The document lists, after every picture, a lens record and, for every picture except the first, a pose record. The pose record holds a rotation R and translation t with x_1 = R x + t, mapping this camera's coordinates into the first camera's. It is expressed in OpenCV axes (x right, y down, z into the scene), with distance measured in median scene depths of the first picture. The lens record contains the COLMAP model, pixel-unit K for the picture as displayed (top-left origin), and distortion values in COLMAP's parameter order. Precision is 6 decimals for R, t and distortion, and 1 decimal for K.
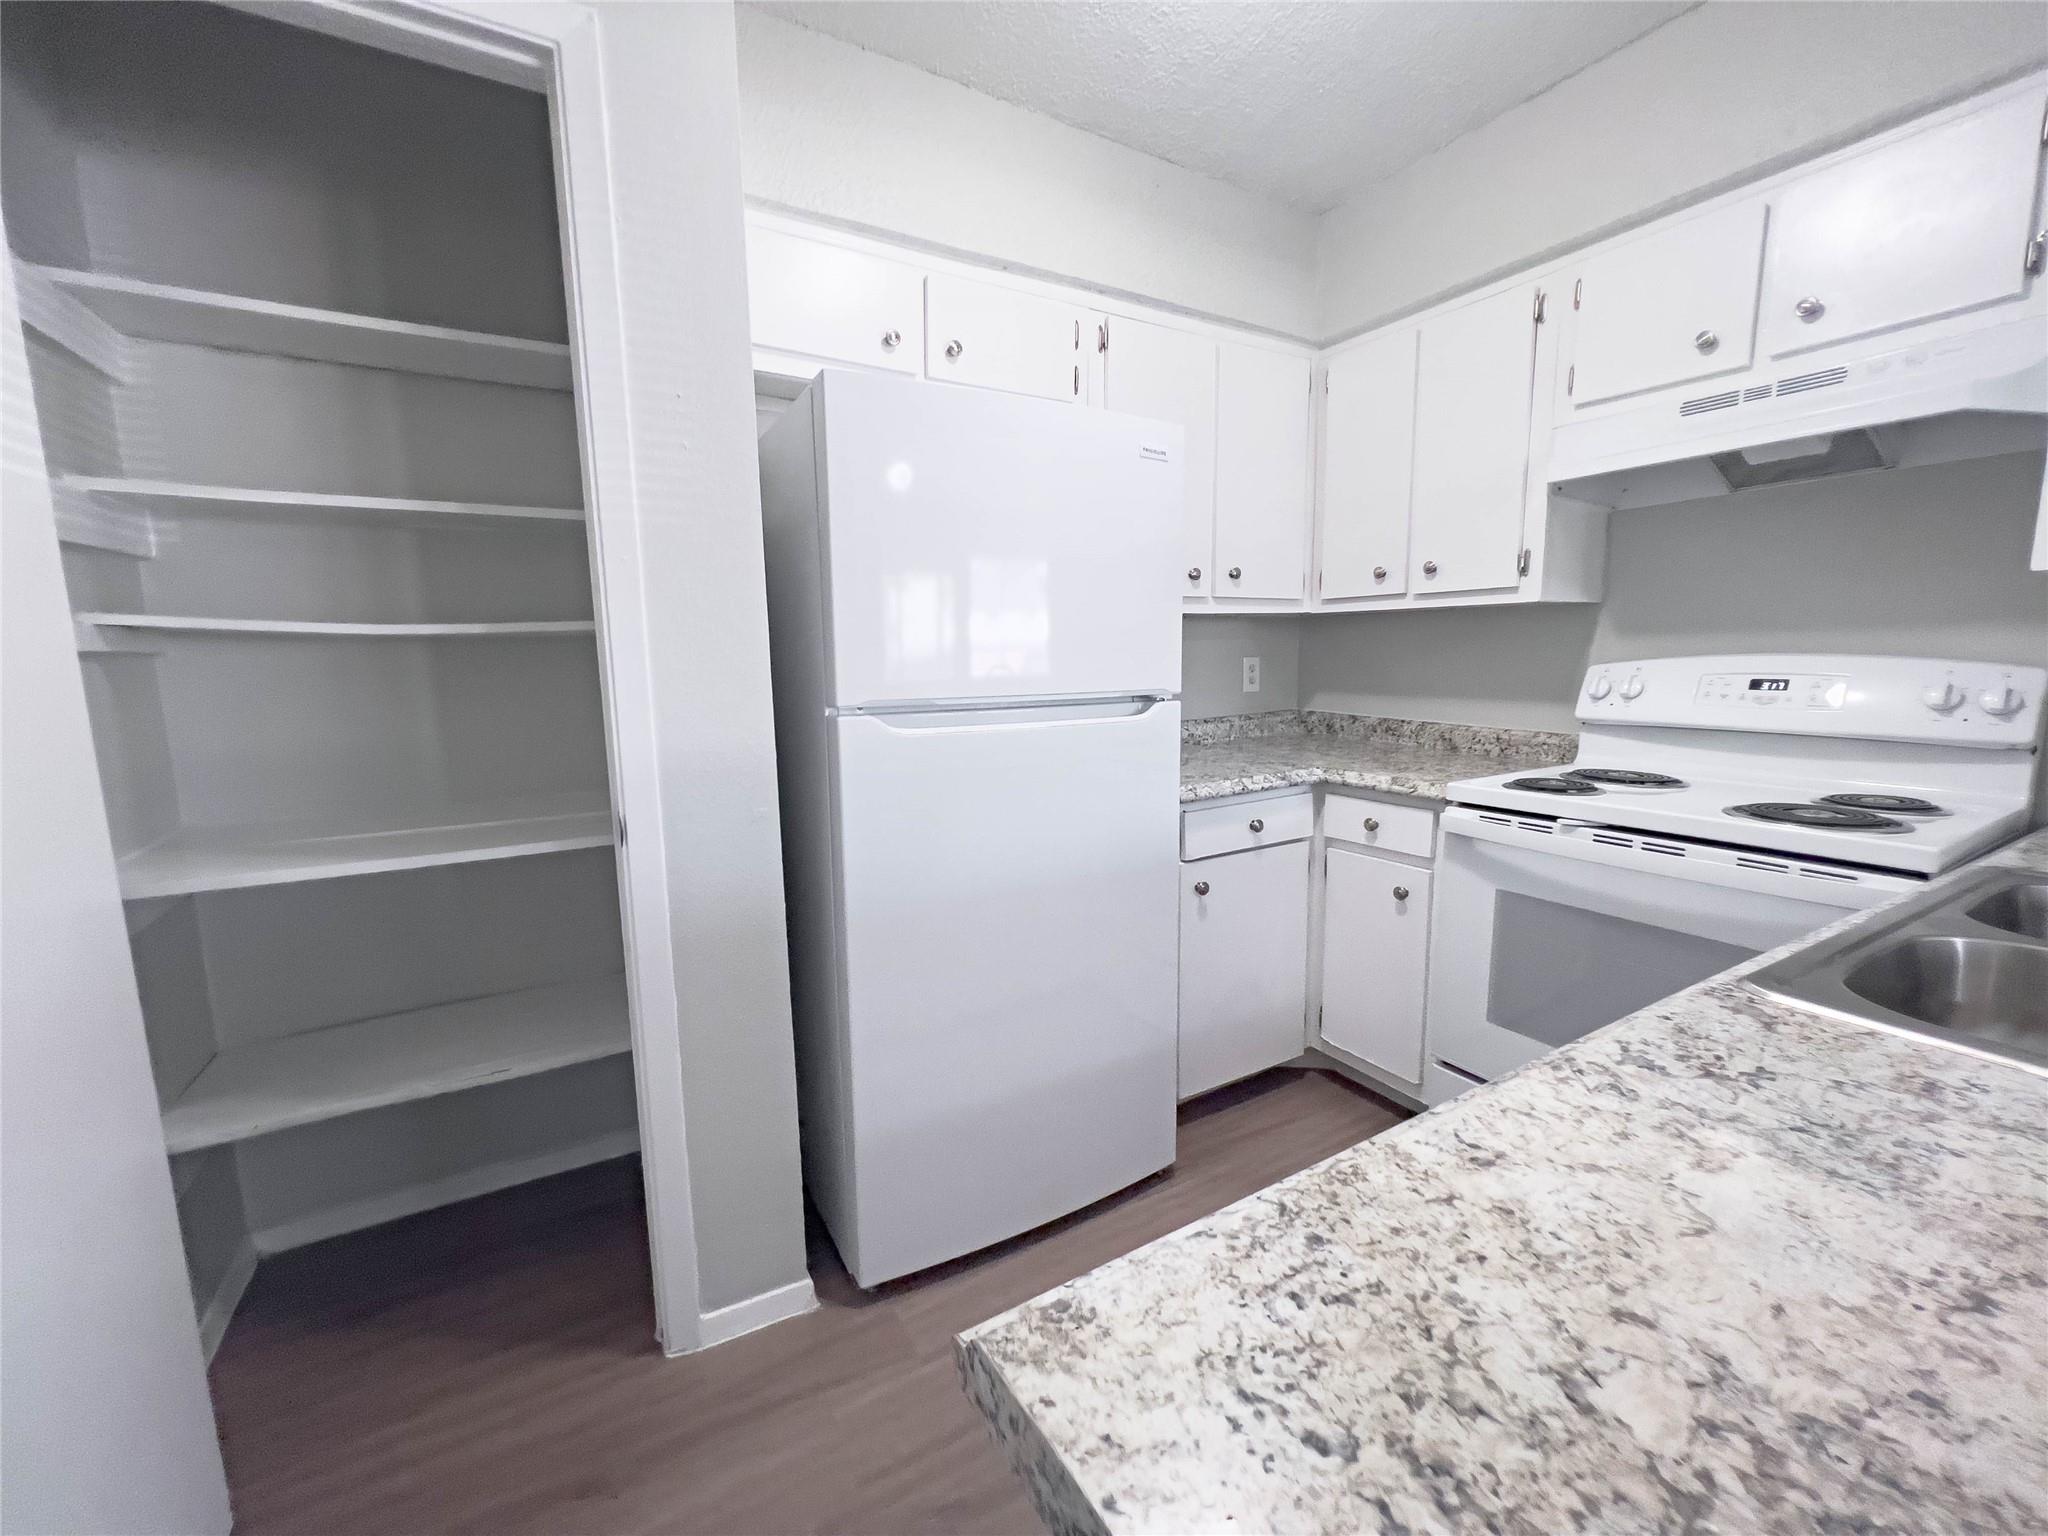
lens RADIAL K [[818.7, 0, 1024.0], [0, 818.7, 768.0], [0, 0, 1]] dist [0.001252, 0.000120]
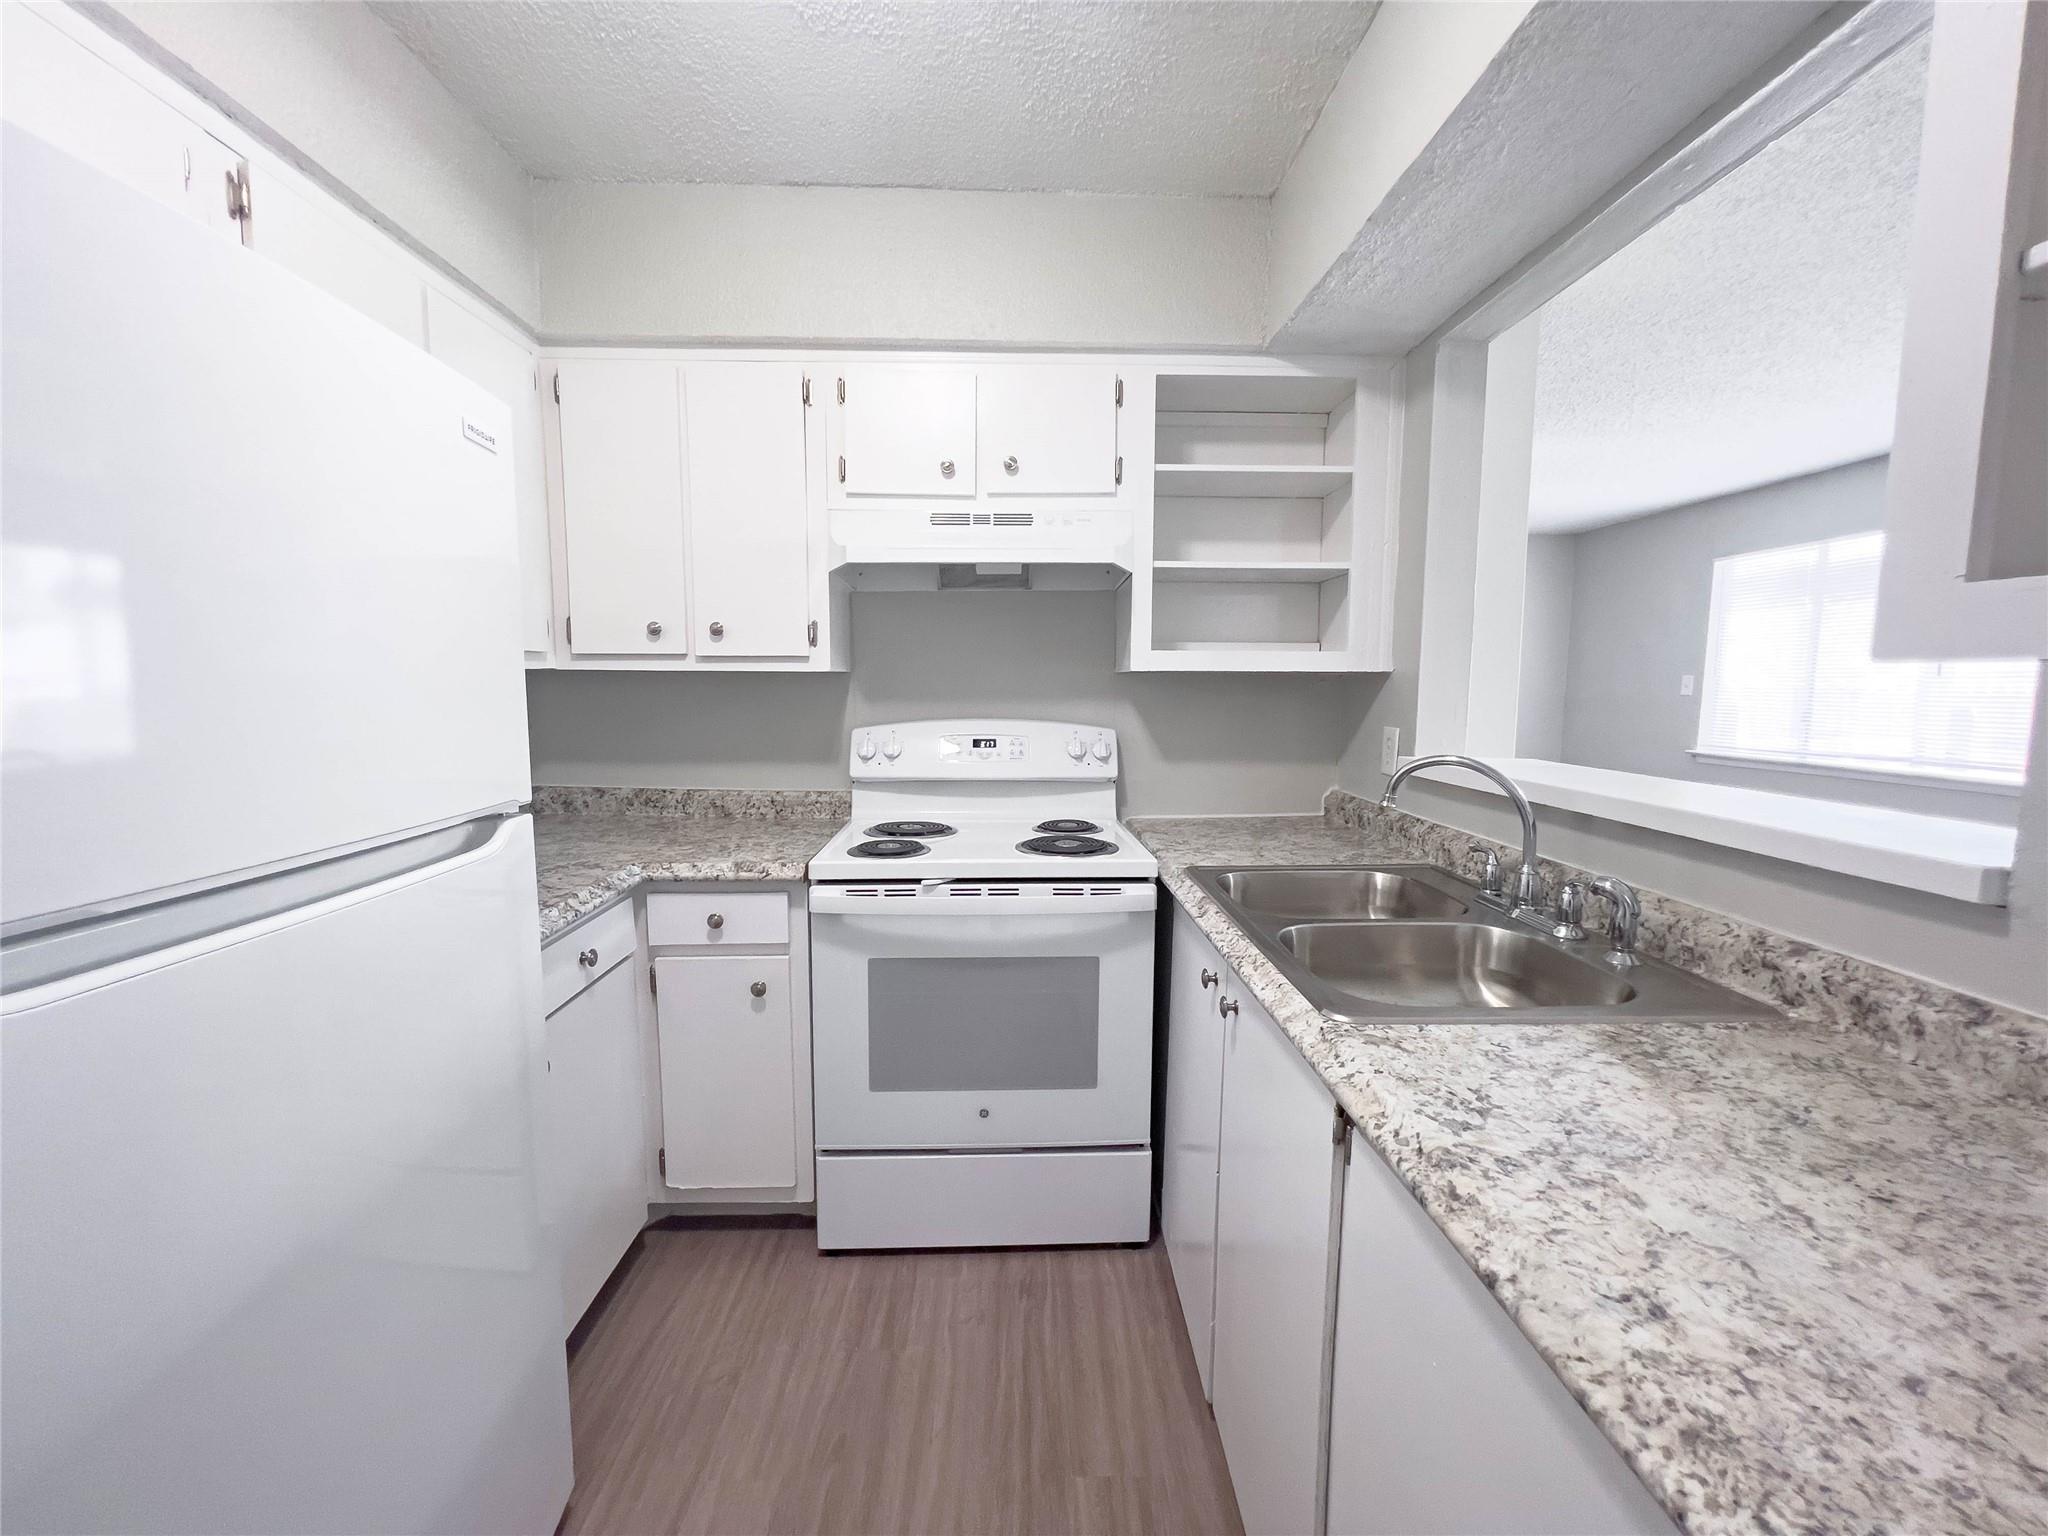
lens RADIAL K [[823.1, 0, 1024.0], [0, 823.1, 768.0], [0, 0, 1]] dist [-0.000352, 0.000296]
pose [[0.490878, -0.077509, 0.867774, -0.179127], [0.114261, 0.993159, 0.024074, -0.083281], [-0.863703, 0.087335, 0.496376, 0.293326]]
